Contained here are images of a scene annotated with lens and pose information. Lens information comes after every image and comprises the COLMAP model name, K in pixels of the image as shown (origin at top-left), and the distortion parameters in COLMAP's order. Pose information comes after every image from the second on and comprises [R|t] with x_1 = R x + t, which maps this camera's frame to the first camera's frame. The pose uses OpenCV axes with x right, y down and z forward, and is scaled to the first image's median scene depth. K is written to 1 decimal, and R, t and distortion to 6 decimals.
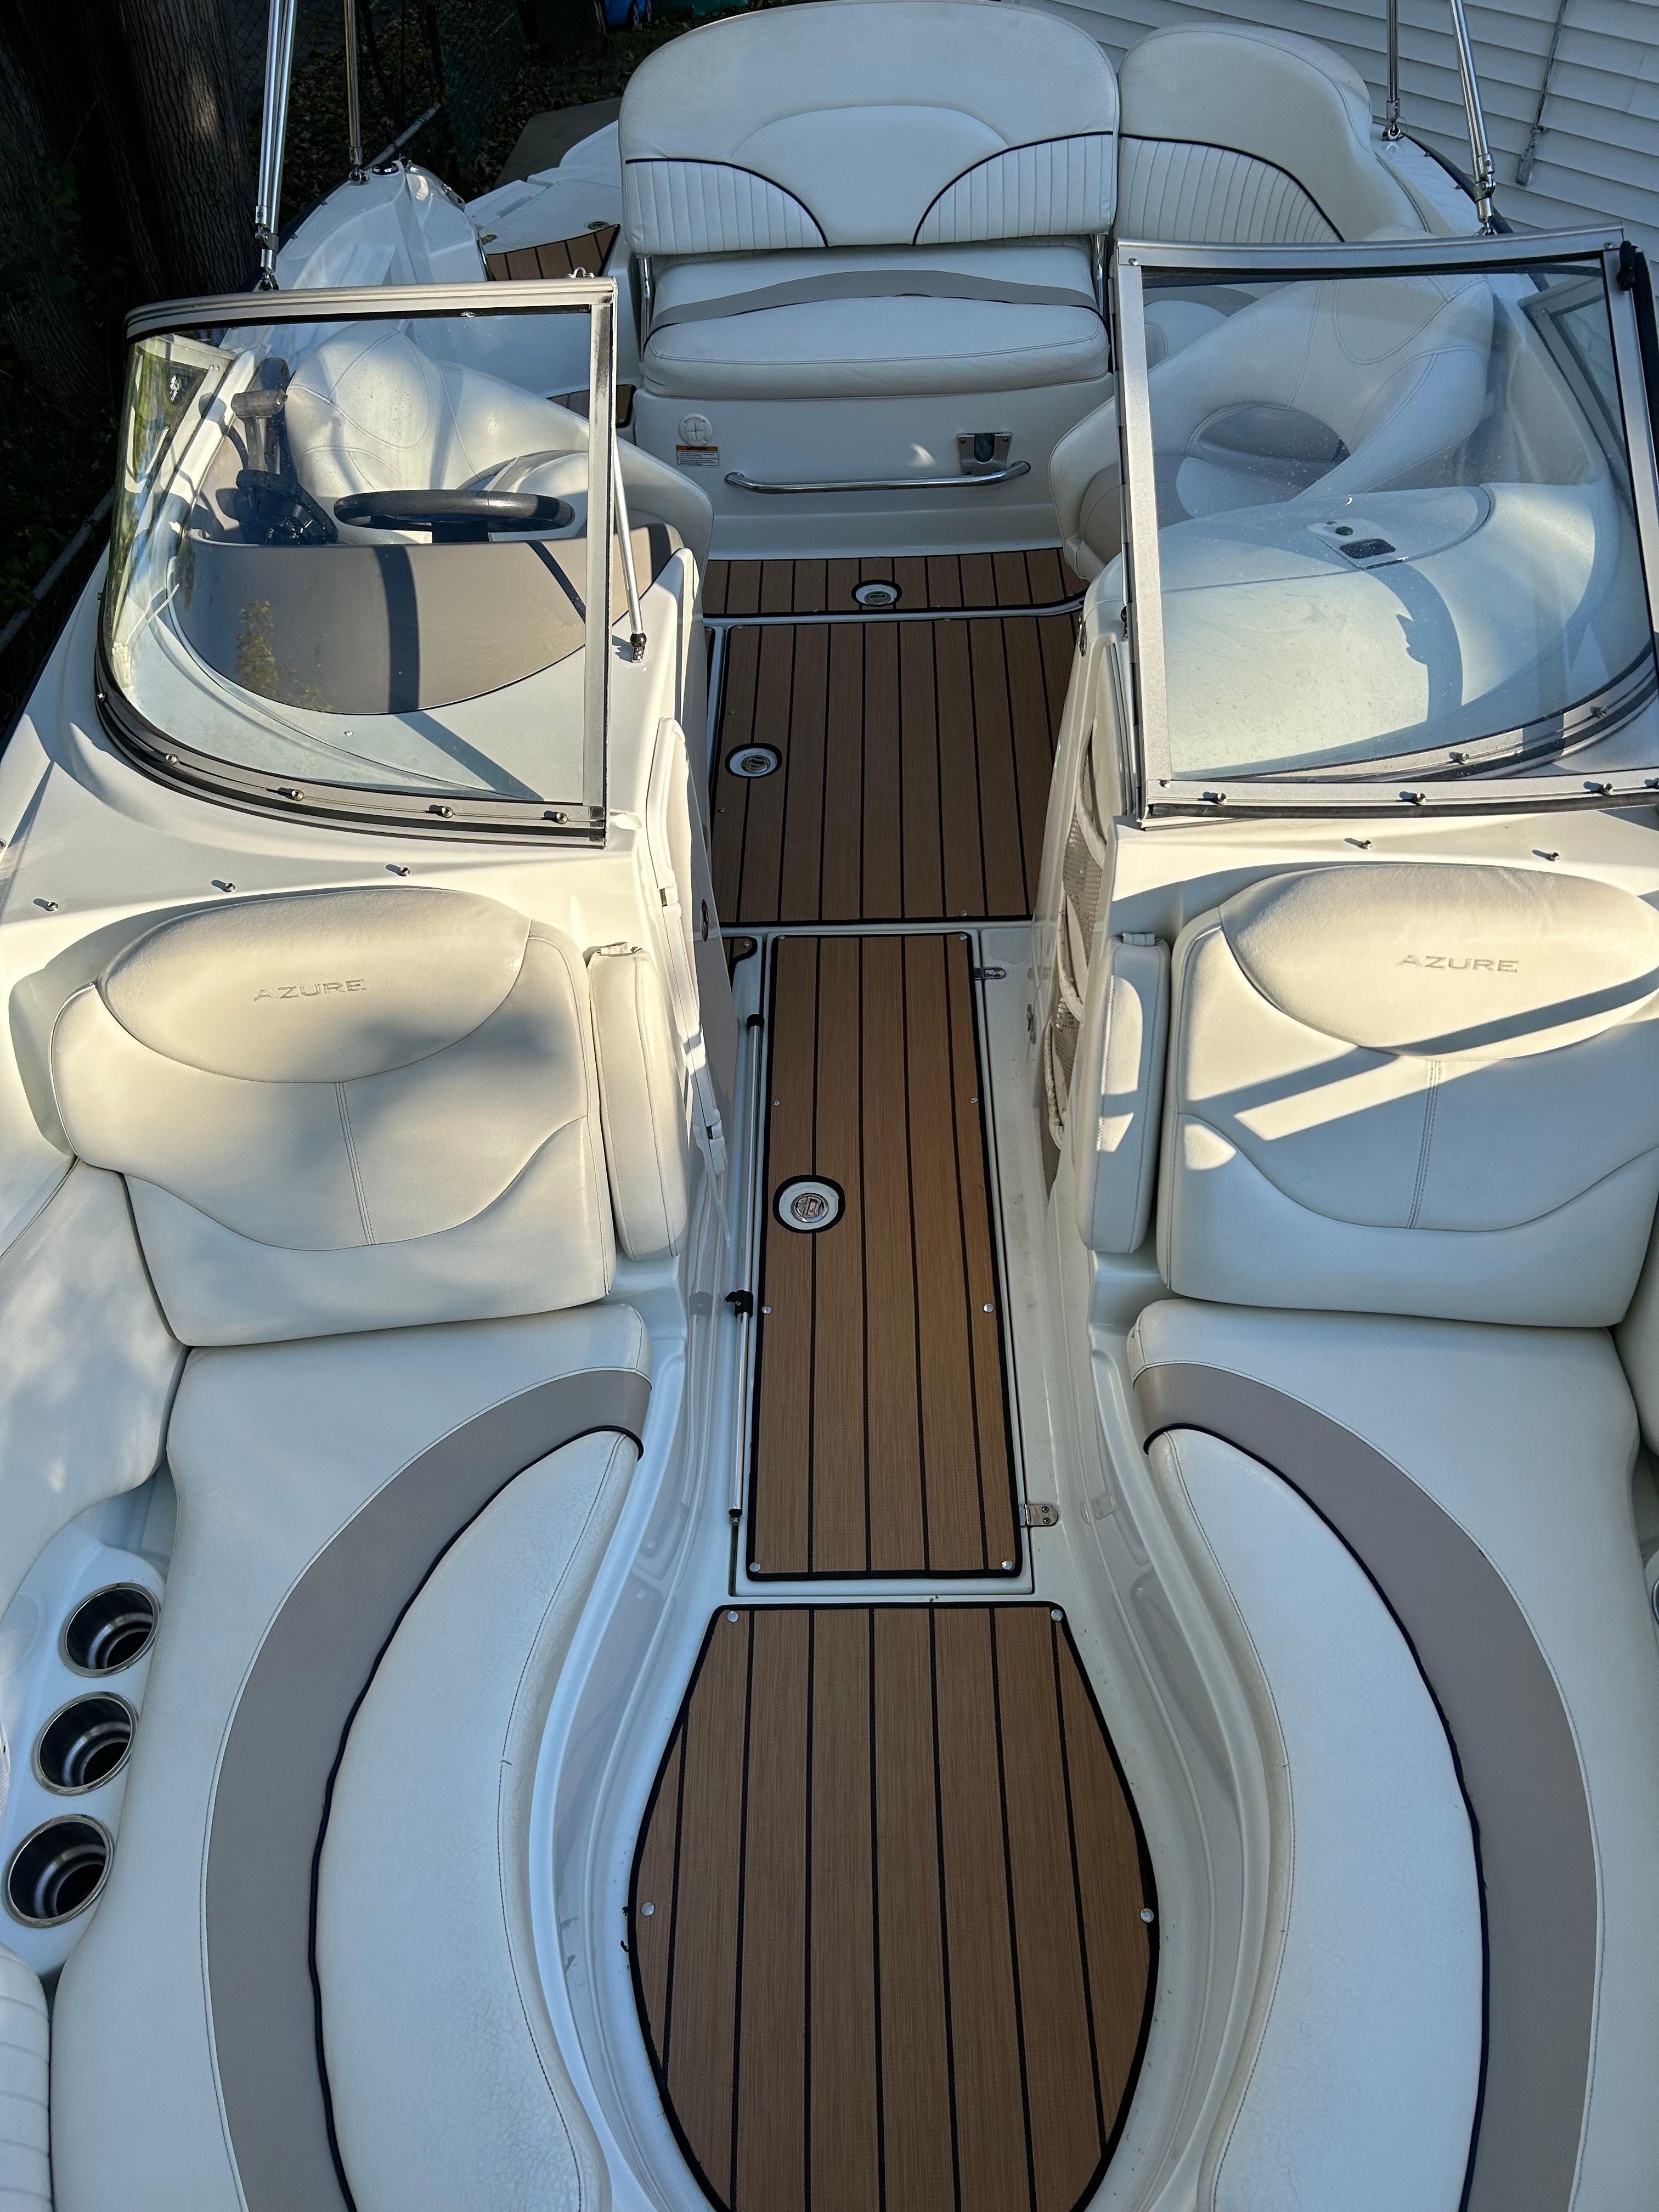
lens RADIAL K [[1679.1, 0, 825.4], [0, 1679.1, 1111.5], [0, 0, 1]] dist [0.040239, -0.047526]
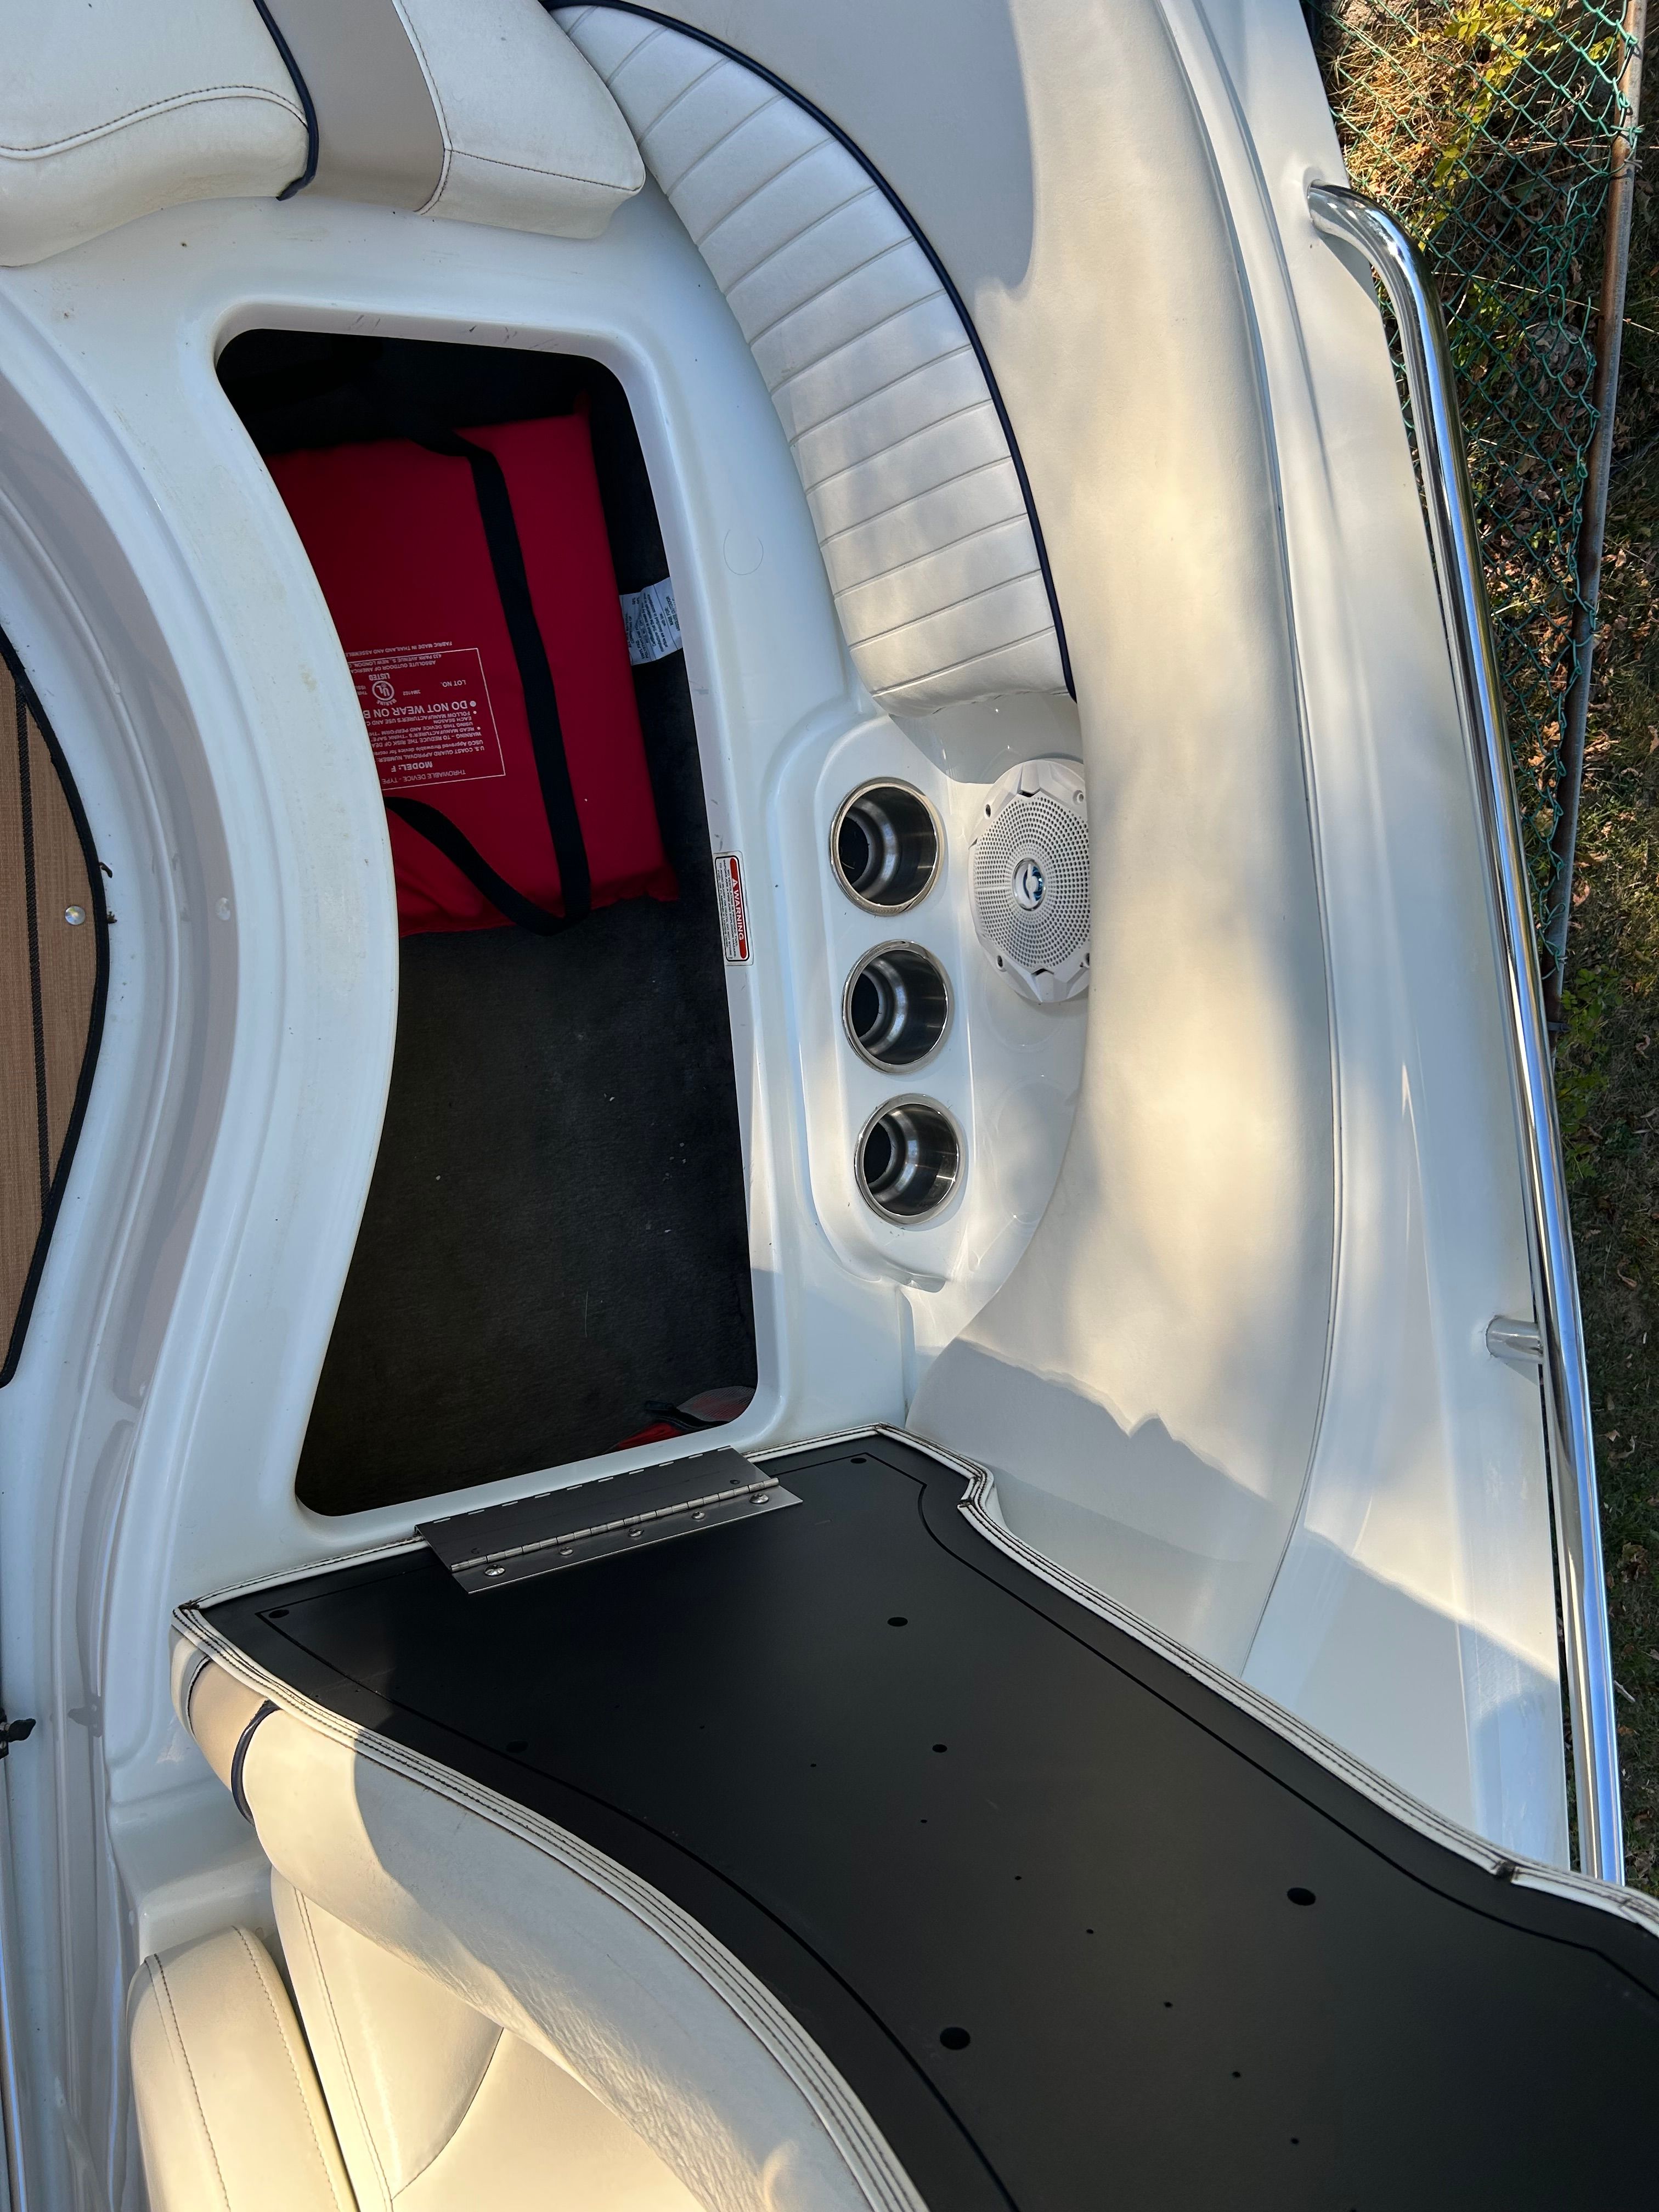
lens RADIAL K [[1679.1, 0, 835.4], [0, 1679.1, 1113.1], [0, 0, 1]] dist [0.040239, -0.047526]
pose [[-0.877082, 0.052790, -0.477432, -0.025068], [-0.326504, -0.794538, 0.511962, -0.020811], [-0.352311, 0.604916, 0.714111, 0.254064]]
